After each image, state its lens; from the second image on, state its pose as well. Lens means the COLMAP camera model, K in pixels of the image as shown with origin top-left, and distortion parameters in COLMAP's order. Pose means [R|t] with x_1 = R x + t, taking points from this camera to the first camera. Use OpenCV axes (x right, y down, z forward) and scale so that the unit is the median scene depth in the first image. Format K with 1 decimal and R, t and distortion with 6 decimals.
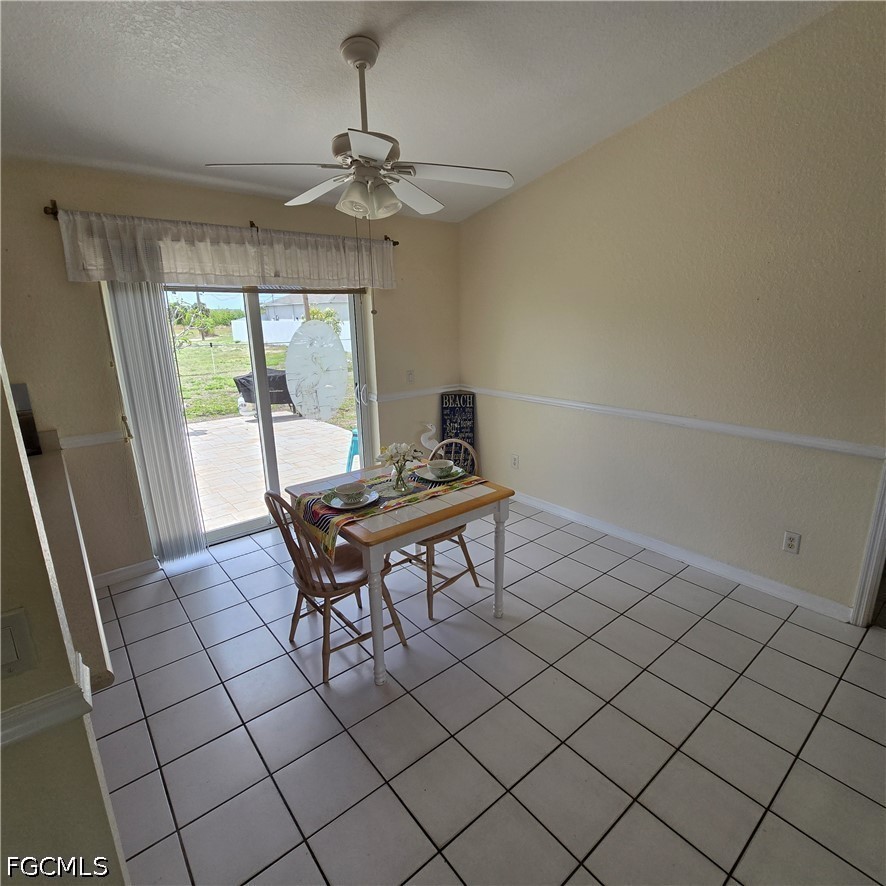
lens RADIAL K [[487.3, 0, 445.9], [0, 487.3, 440.3], [0, 0, 1]] dist [-0.001630, 0.000914]
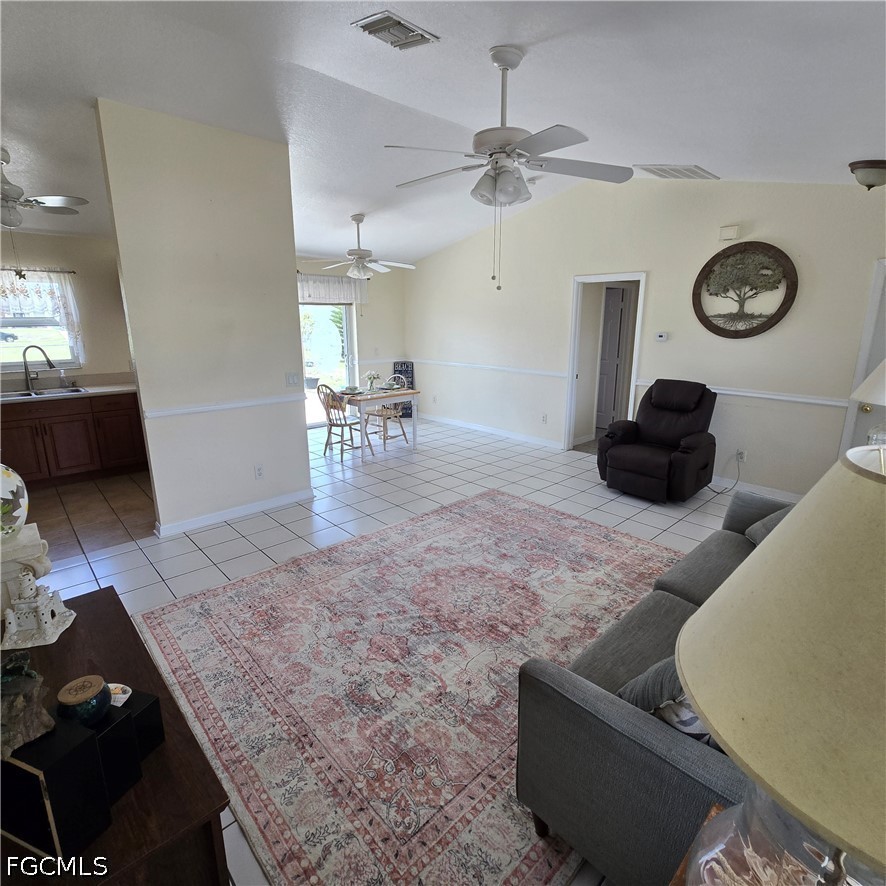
lens RADIAL K [[487.3, 0, 440.4], [0, 487.3, 442.8], [0, 0, 1]] dist [-0.001630, 0.000914]
pose [[0.998341, 0.000523, 0.057583, 0.075930], [-0.000505, 1.000000, -0.000326, 0.263252], [-0.057583, 0.000296, 0.998341, -1.024468]]
